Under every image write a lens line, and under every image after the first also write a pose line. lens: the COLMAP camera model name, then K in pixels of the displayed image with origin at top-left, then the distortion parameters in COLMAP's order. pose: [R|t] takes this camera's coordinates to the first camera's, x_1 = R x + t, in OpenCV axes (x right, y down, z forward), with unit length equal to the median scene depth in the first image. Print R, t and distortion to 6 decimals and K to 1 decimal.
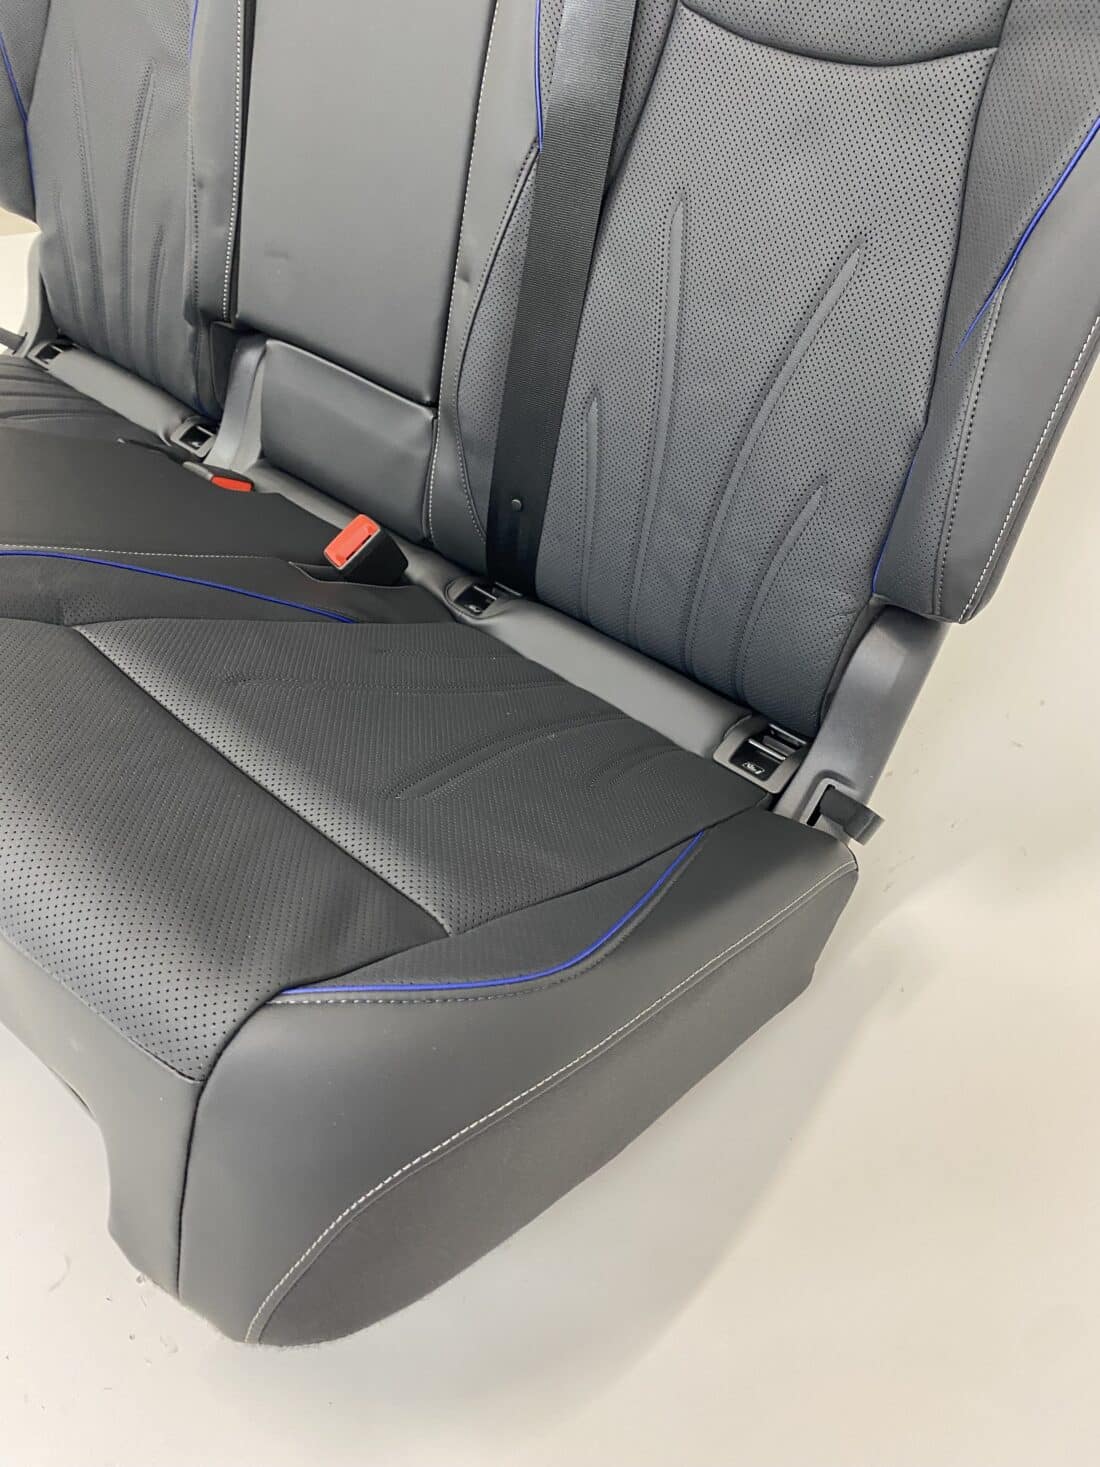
lens RADIAL K [[1118.6, 0, 552.0], [0, 1118.6, 737.4], [0, 0, 1]] dist [0.004181, 0.011660]
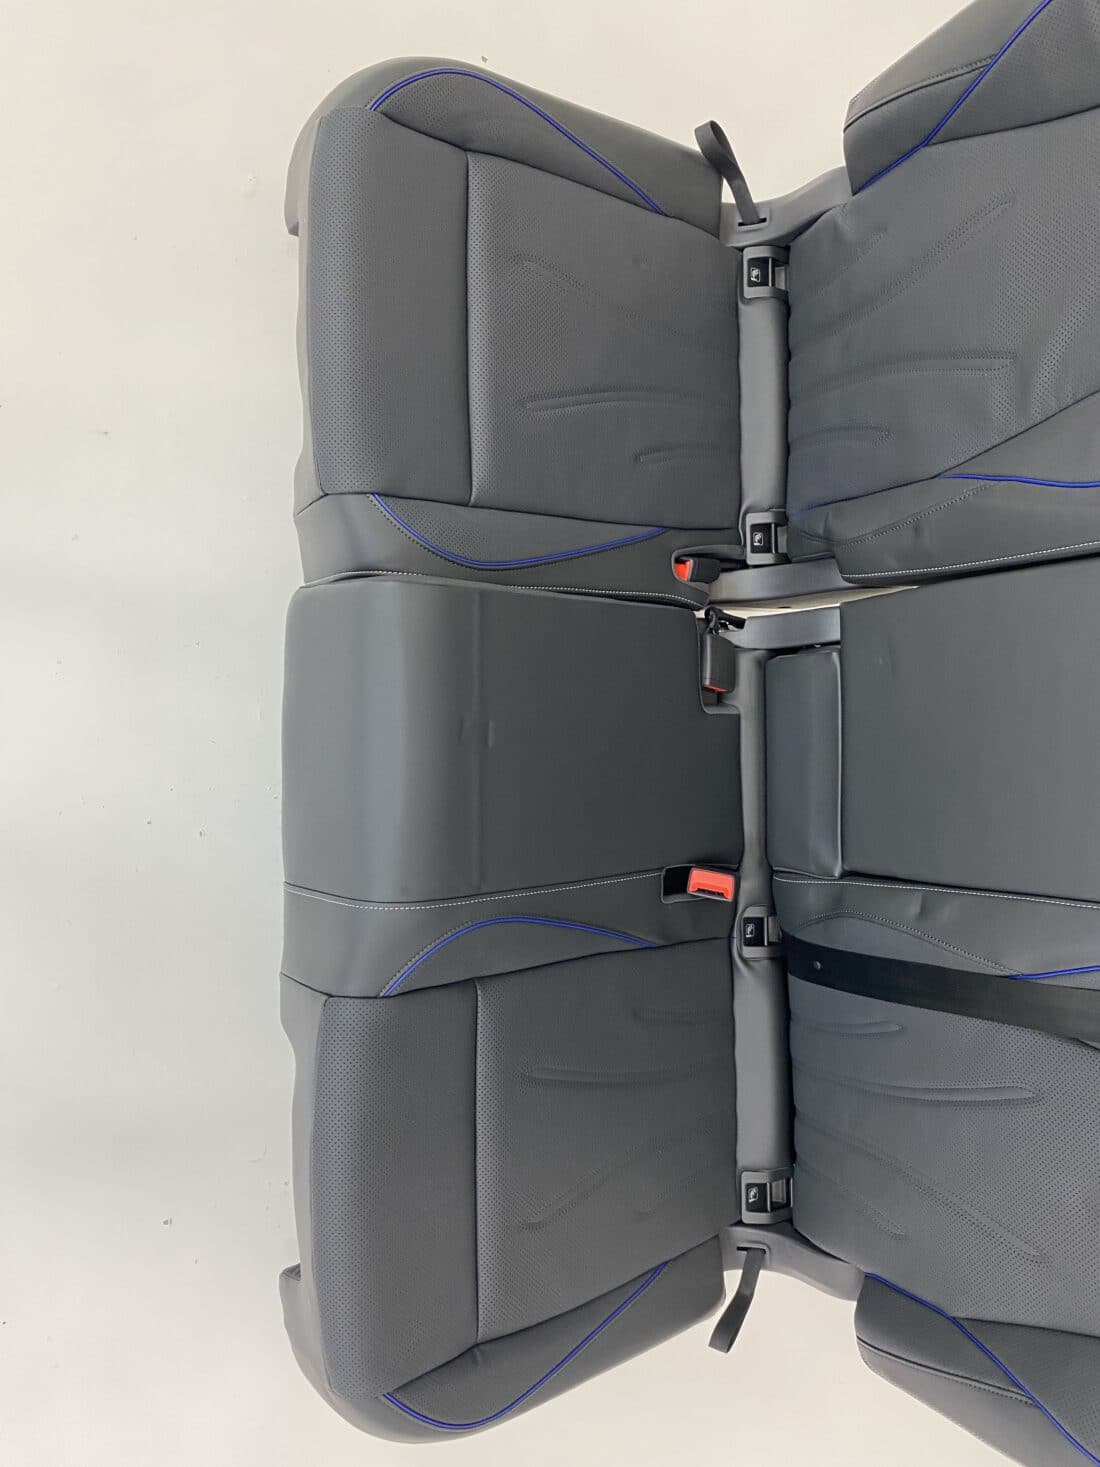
lens RADIAL K [[1118.6, 0, 552.0], [0, 1118.6, 737.4], [0, 0, 1]] dist [0.004181, 0.011660]
pose [[0.661014, 0.740469, 0.121514, -0.555705], [-0.639896, 0.471675, 0.606676, -0.877177], [0.391910, -0.478778, 0.785607, 0.003246]]
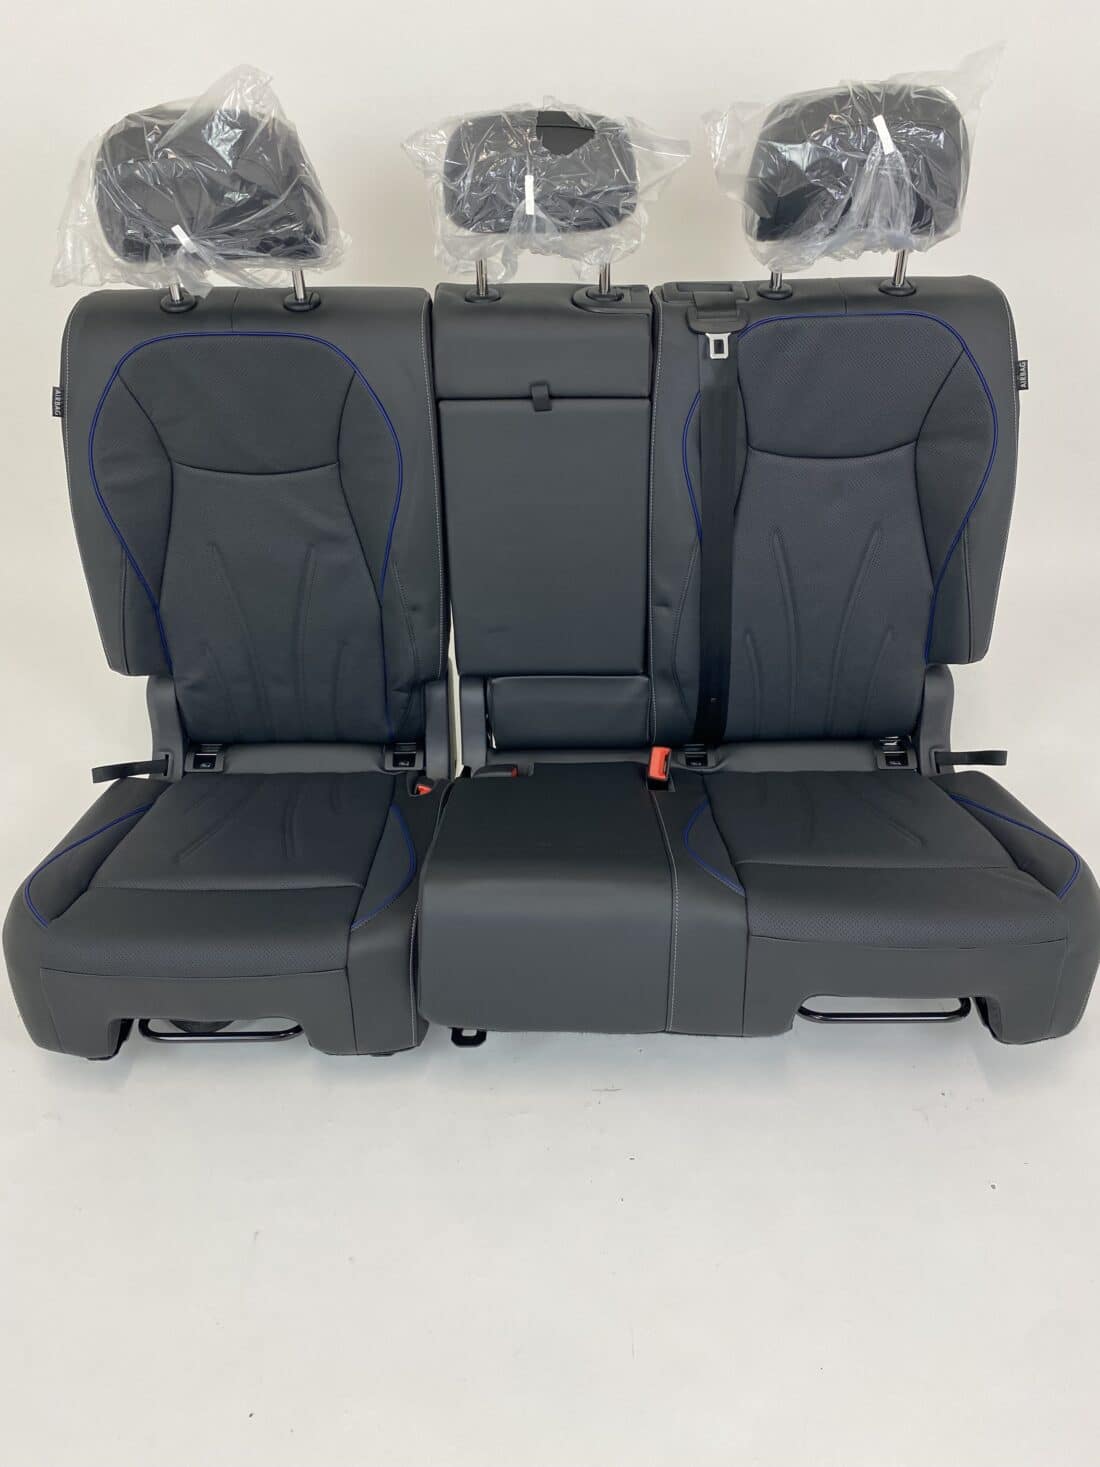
lens RADIAL K [[1111.1, 0, 550.0], [0, 1111.1, 733.5], [0, 0, 1]] dist [0.086985, 0.000151]
pose [[0.750131, -0.480754, 0.454069, -1.021481], [0.469514, 0.870728, 0.146252, -0.525734], [-0.465682, 0.103483, 0.878881, -0.421757]]
